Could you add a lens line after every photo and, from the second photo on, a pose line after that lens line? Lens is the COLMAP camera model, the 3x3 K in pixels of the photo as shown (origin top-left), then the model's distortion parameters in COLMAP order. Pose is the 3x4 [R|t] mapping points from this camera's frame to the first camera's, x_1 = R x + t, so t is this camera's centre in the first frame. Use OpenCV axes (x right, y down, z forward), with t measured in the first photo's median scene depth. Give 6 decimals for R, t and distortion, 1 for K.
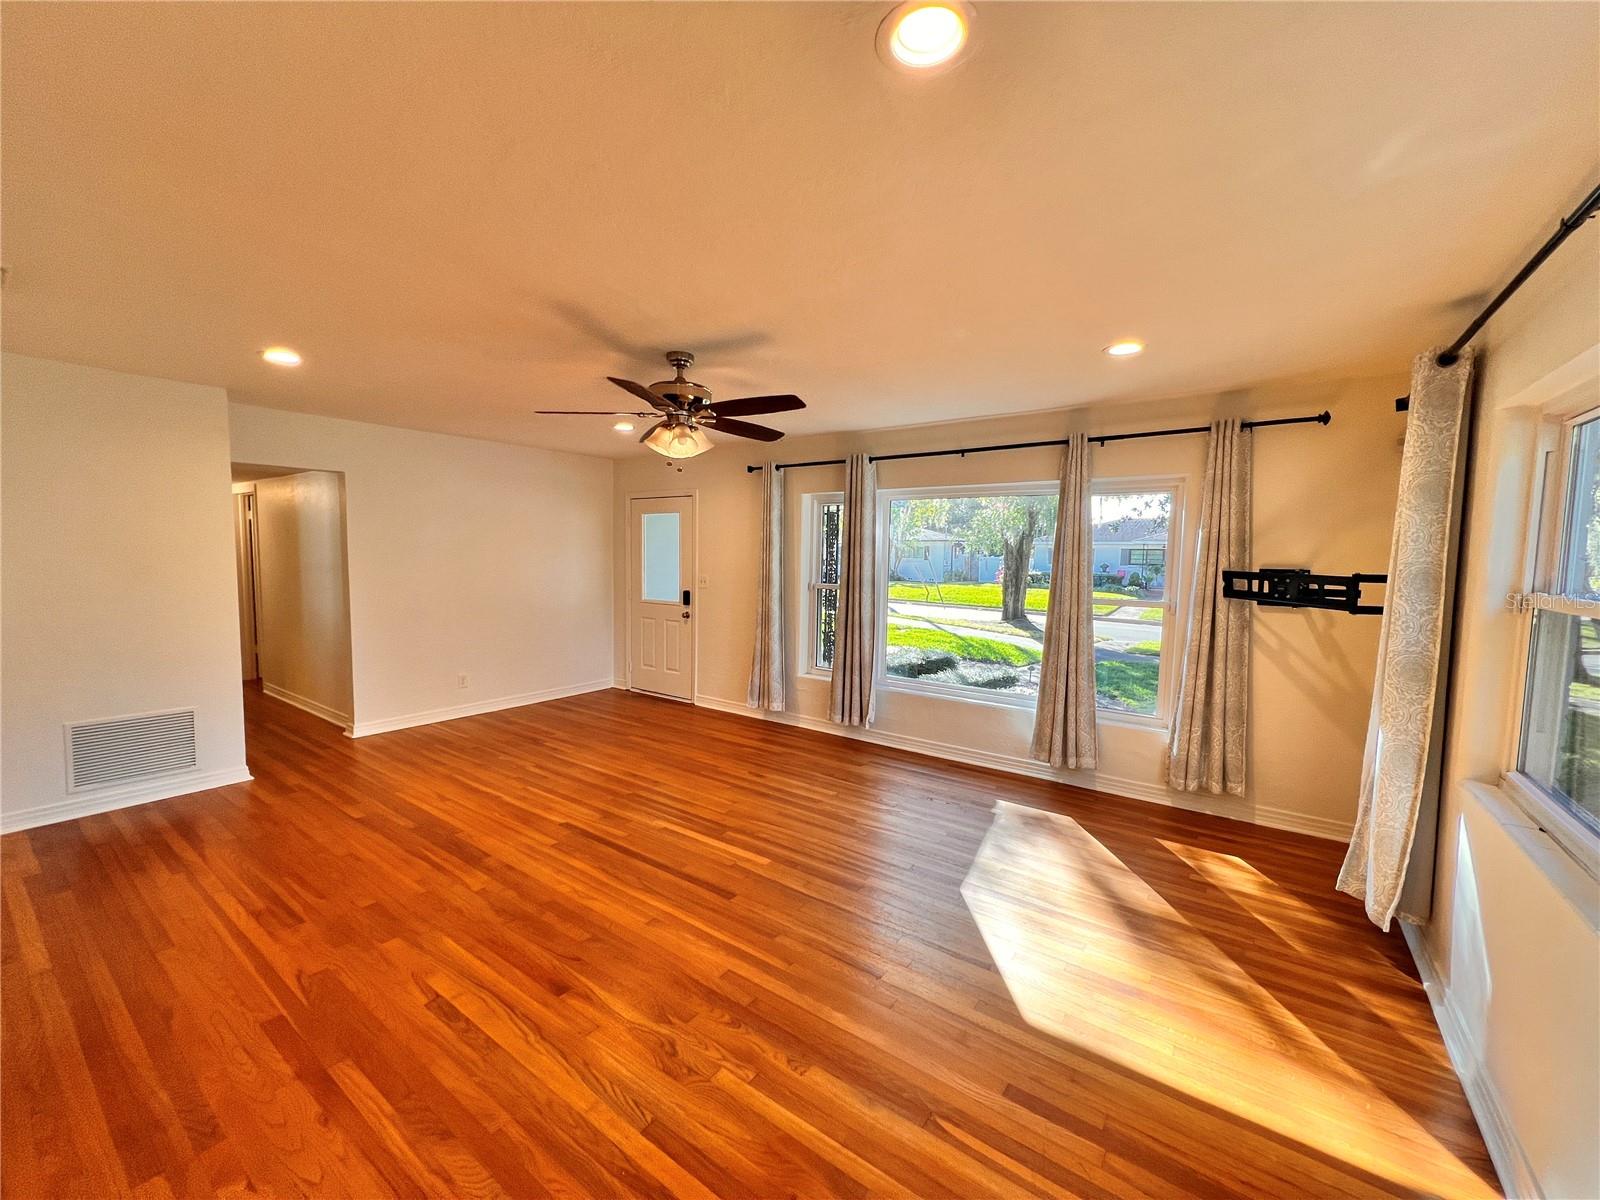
lens RADIAL K [[638.8, 0, 794.4], [0, 638.8, 600.6], [0, 0, 1]] dist [0.001254, -0.000126]
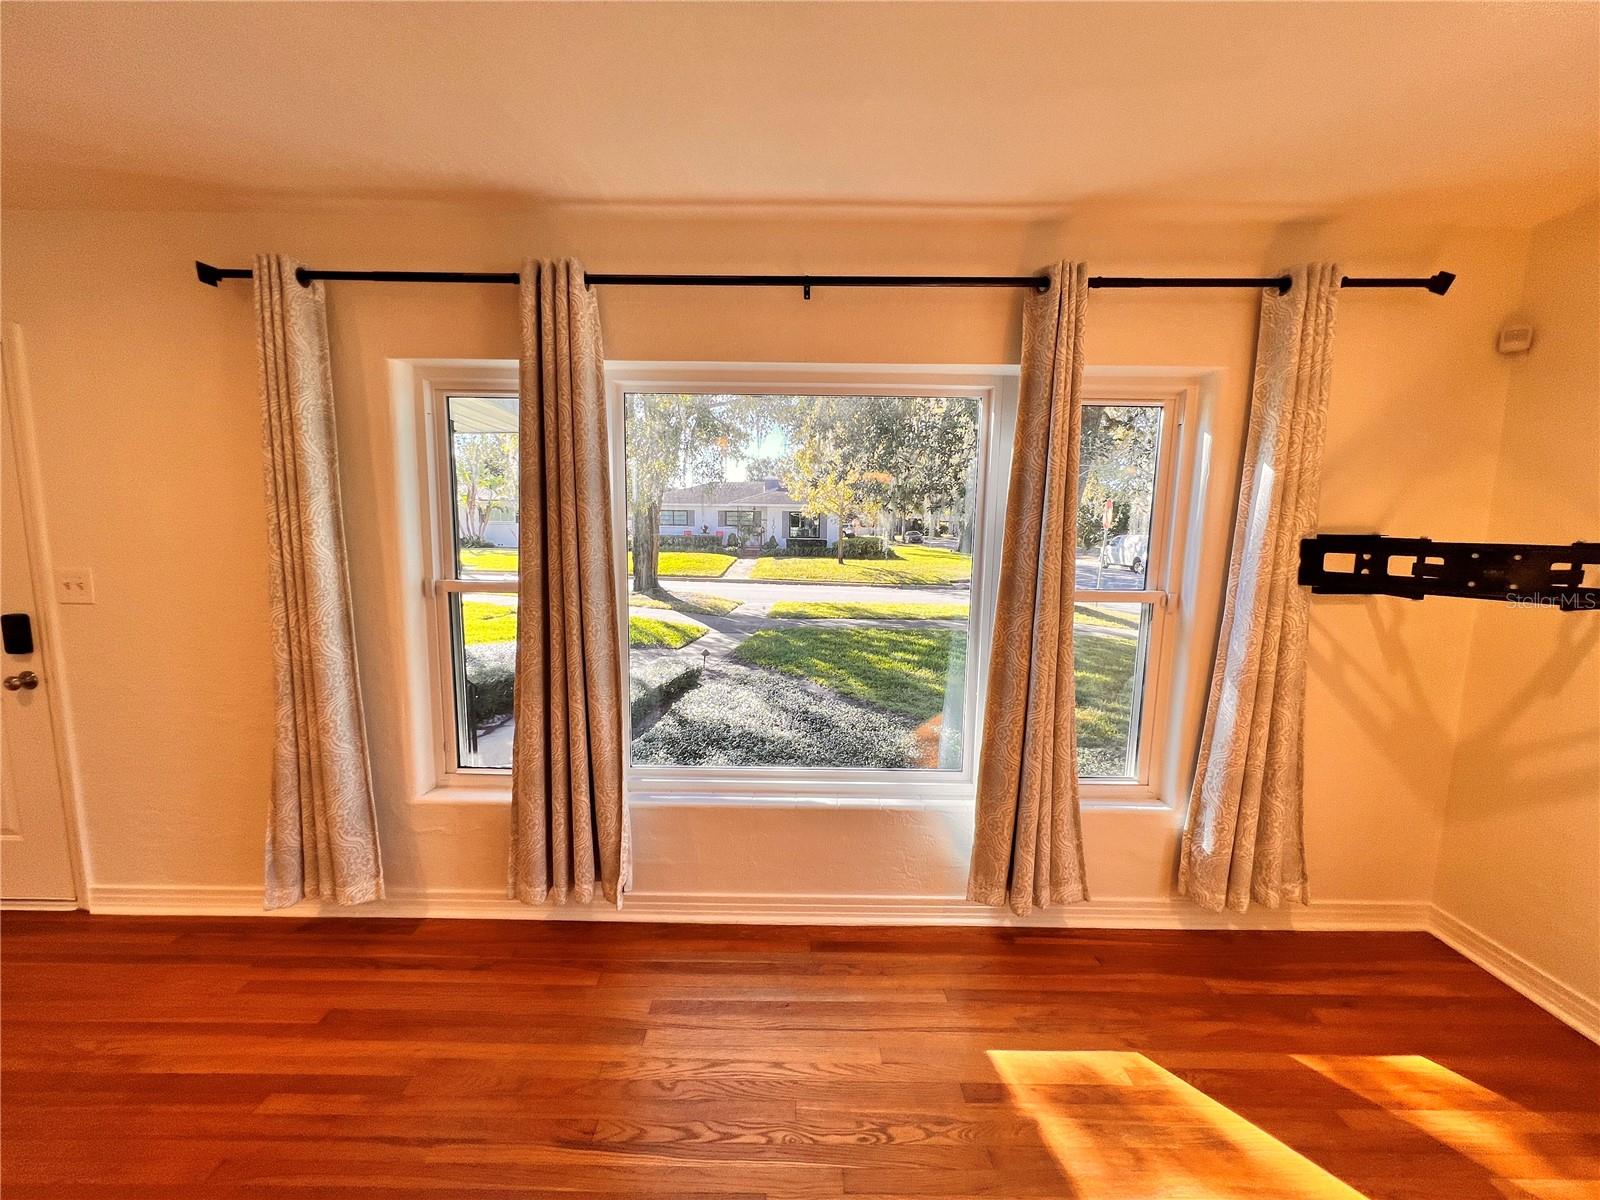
lens RADIAL K [[638.8, 0, 794.4], [0, 638.8, 600.6], [0, 0, 1]] dist [0.001254, -0.000126]
pose [[0.810717, -0.078054, 0.580212, -0.026497], [0.043951, 0.996390, 0.072628, -0.036132], [-0.583786, -0.033380, 0.811221, 0.545987]]
